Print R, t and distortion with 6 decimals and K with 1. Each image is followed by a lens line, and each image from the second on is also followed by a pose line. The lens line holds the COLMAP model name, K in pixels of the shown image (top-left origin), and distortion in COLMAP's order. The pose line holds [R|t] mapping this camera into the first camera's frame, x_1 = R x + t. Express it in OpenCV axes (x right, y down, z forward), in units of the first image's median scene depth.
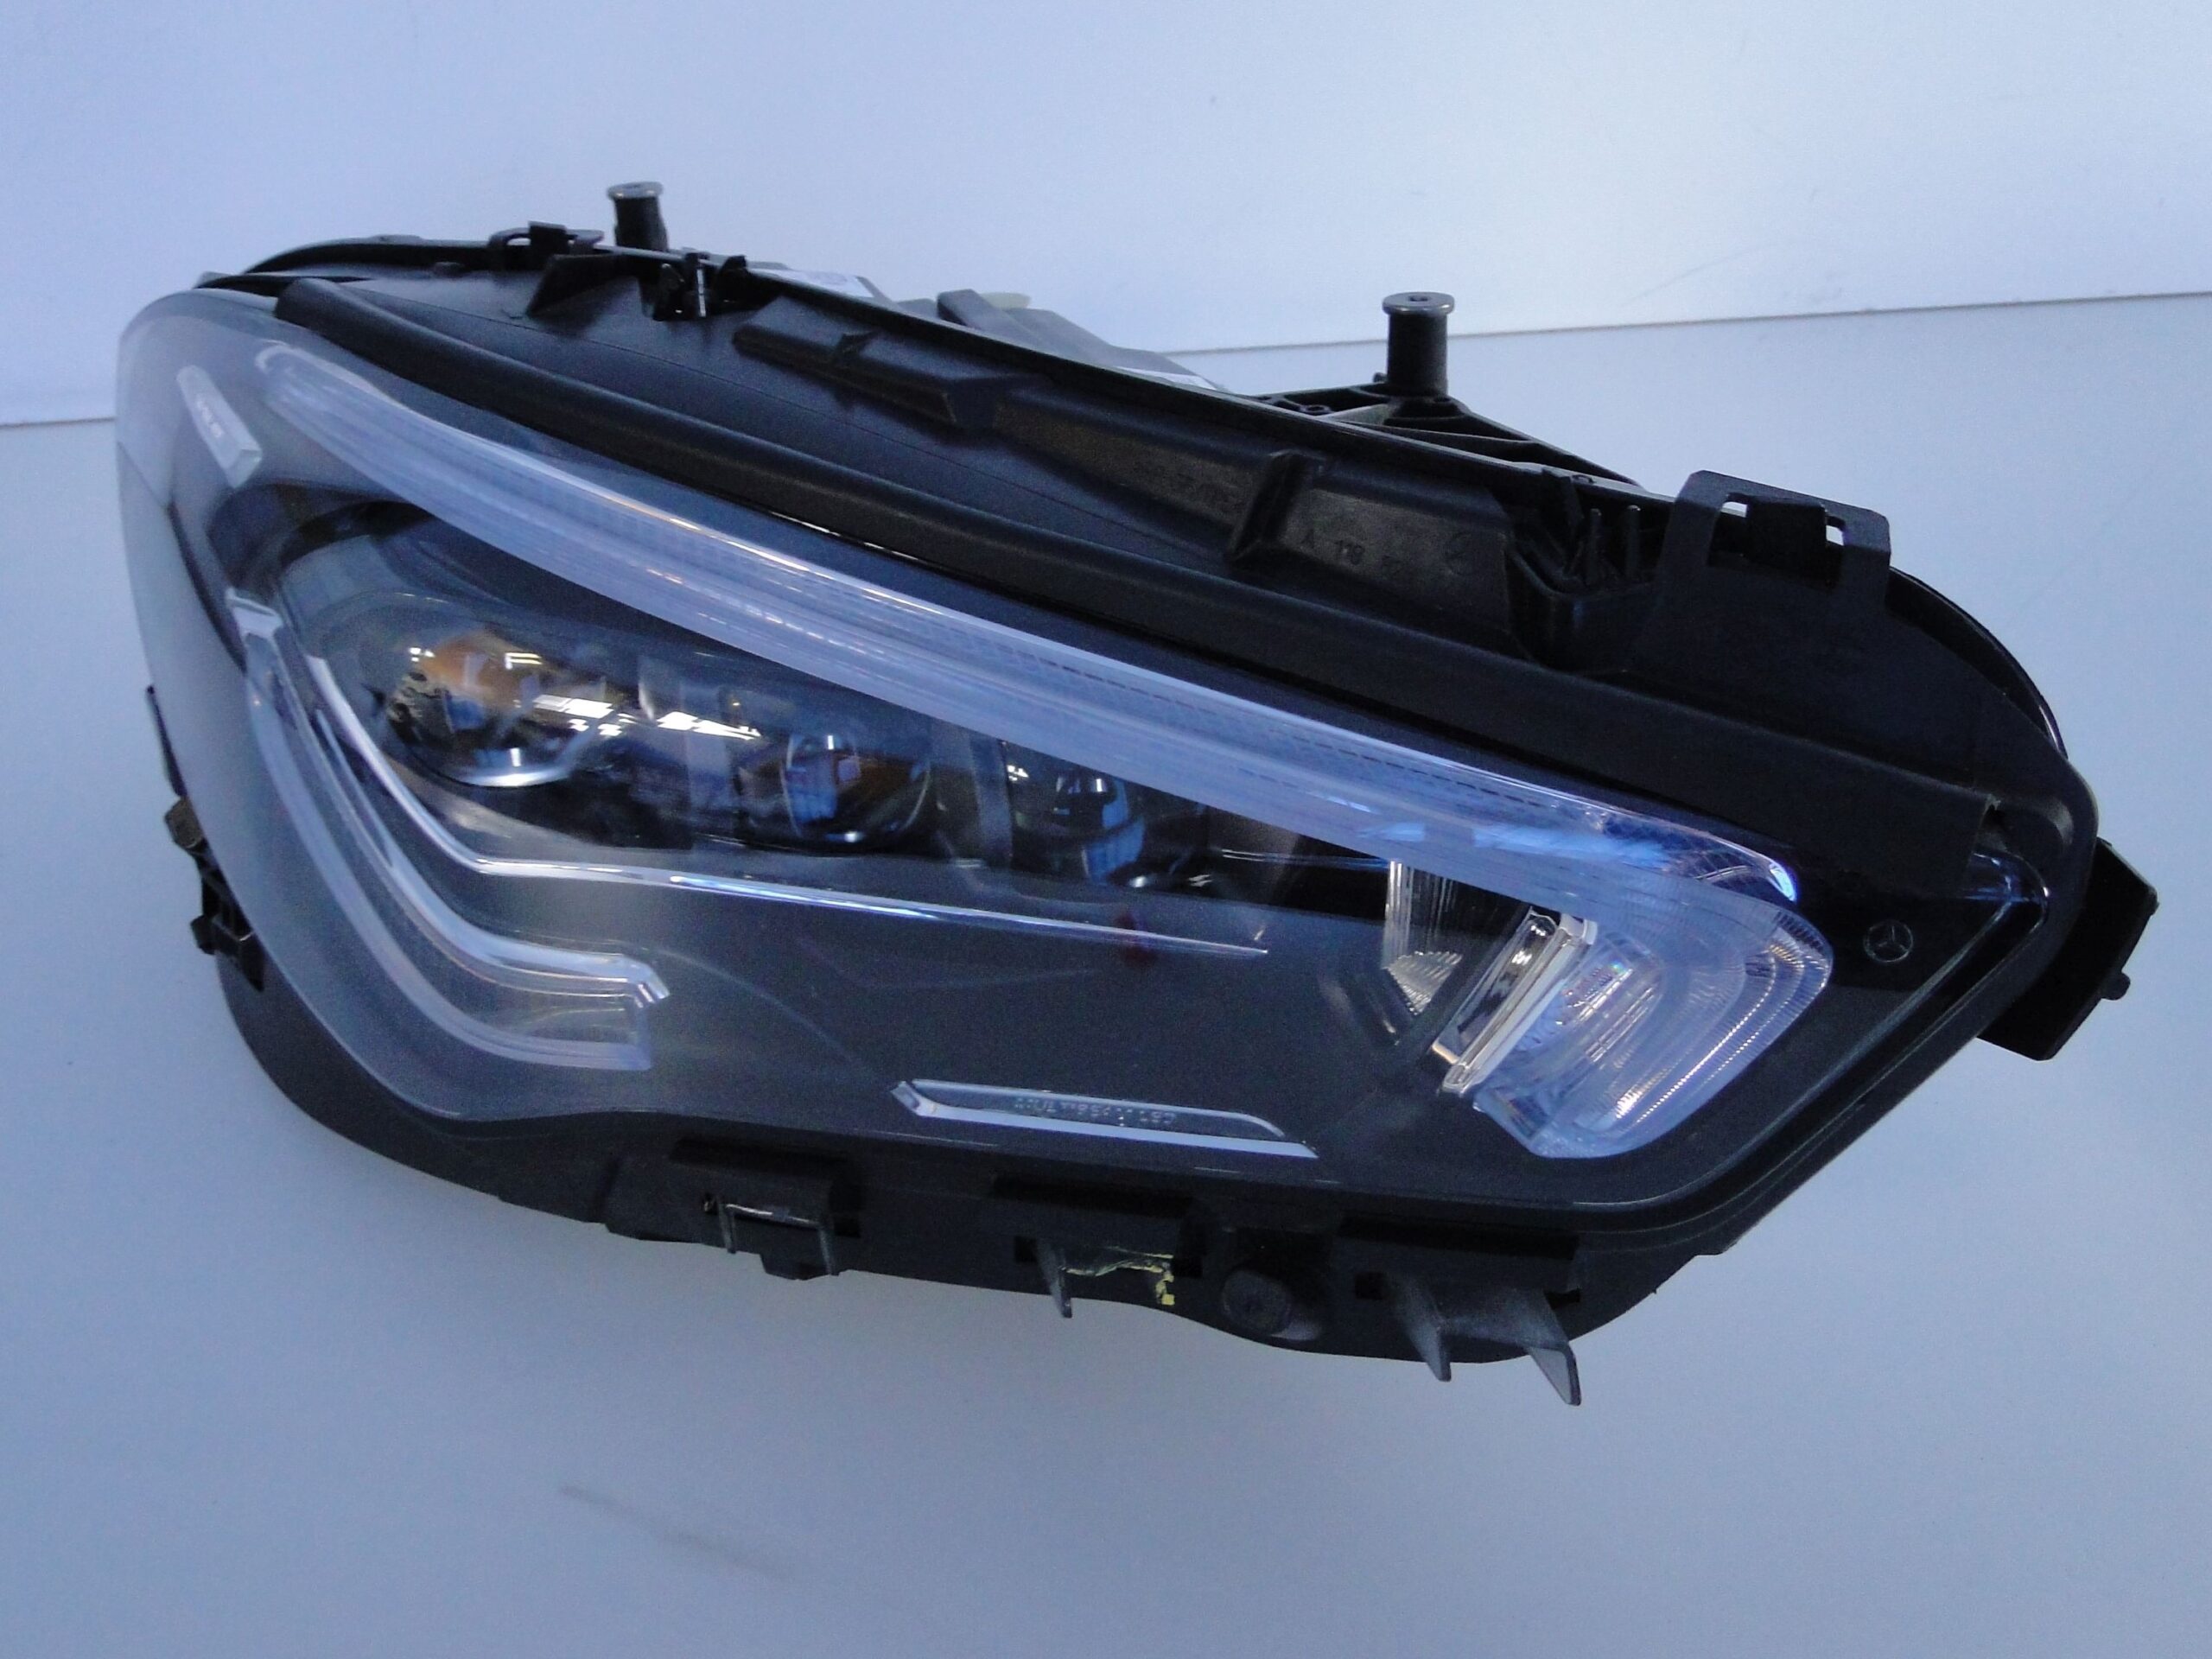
lens RADIAL K [[1912.1, 0, 1101.2], [0, 1912.1, 828.5], [0, 0, 1]] dist [0.001432, 0.003688]
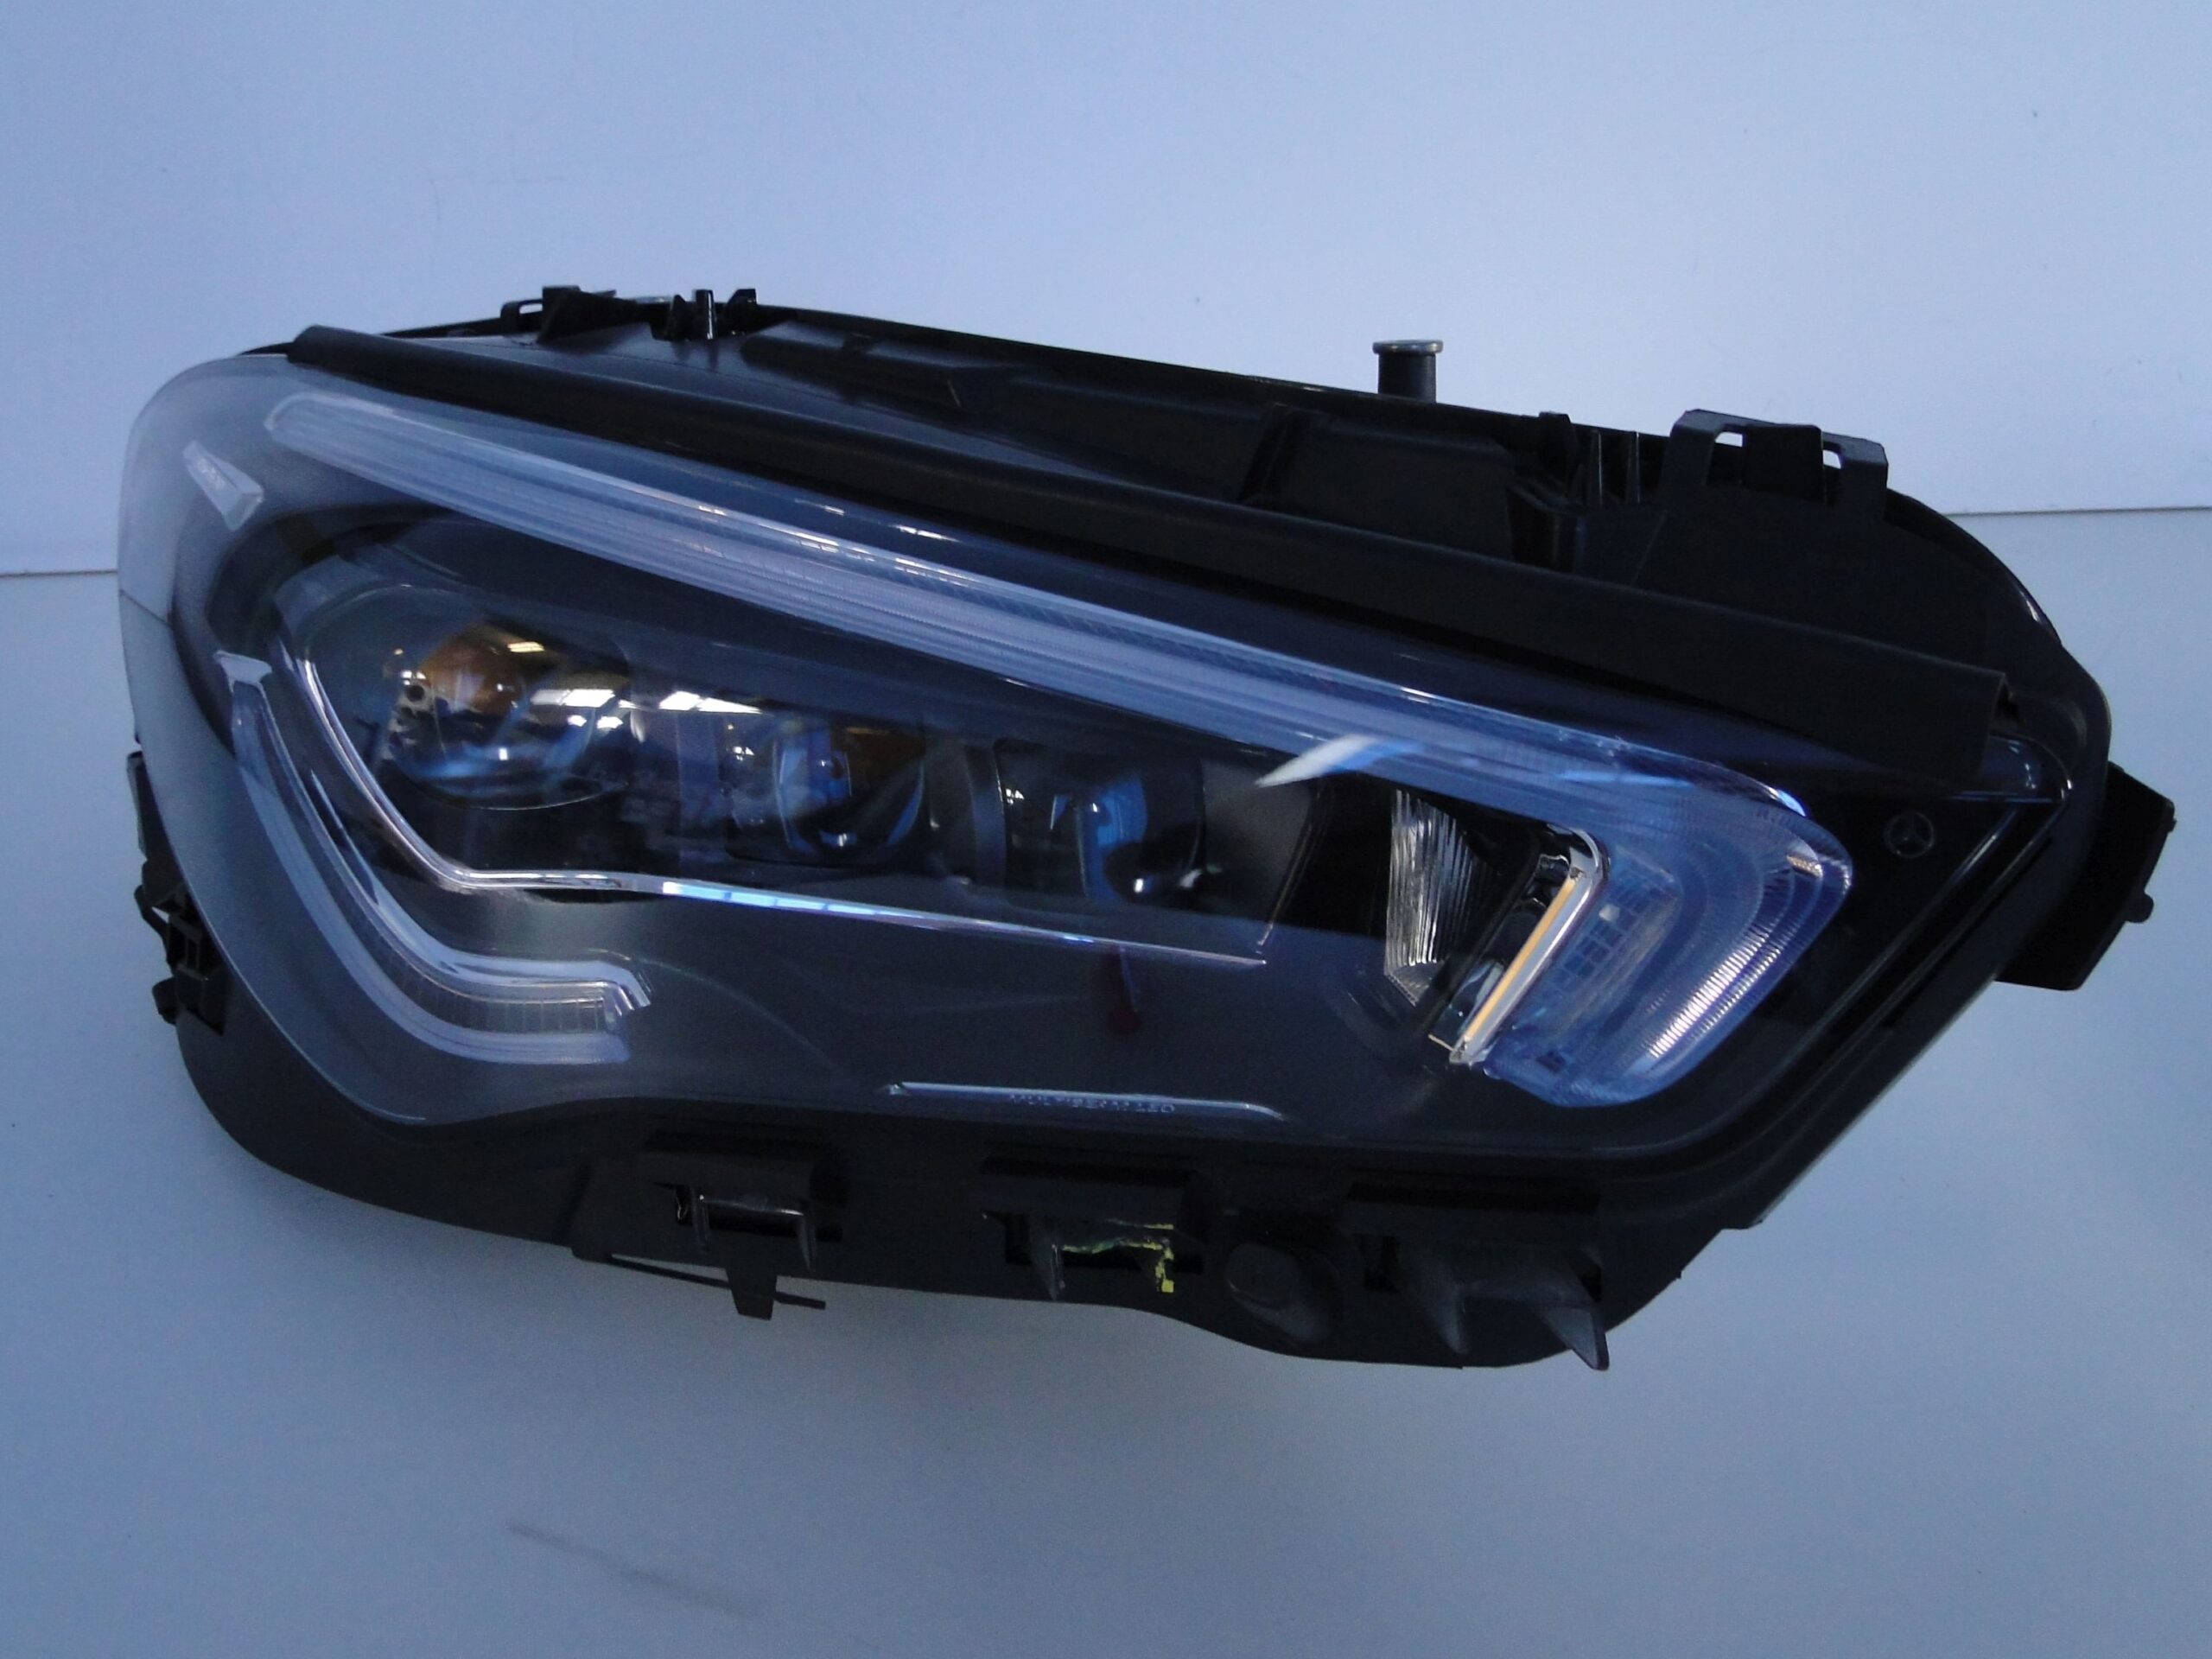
lens RADIAL K [[1912.1, 0, 1109.8], [0, 1912.1, 840.9], [0, 0, 1]] dist [0.001432, 0.003688]
pose [[0.999872, 0.007335, 0.014210, -0.008139], [-0.005056, 0.988025, -0.154211, 0.162998], [-0.015171, 0.154119, 0.987936, 0.031018]]
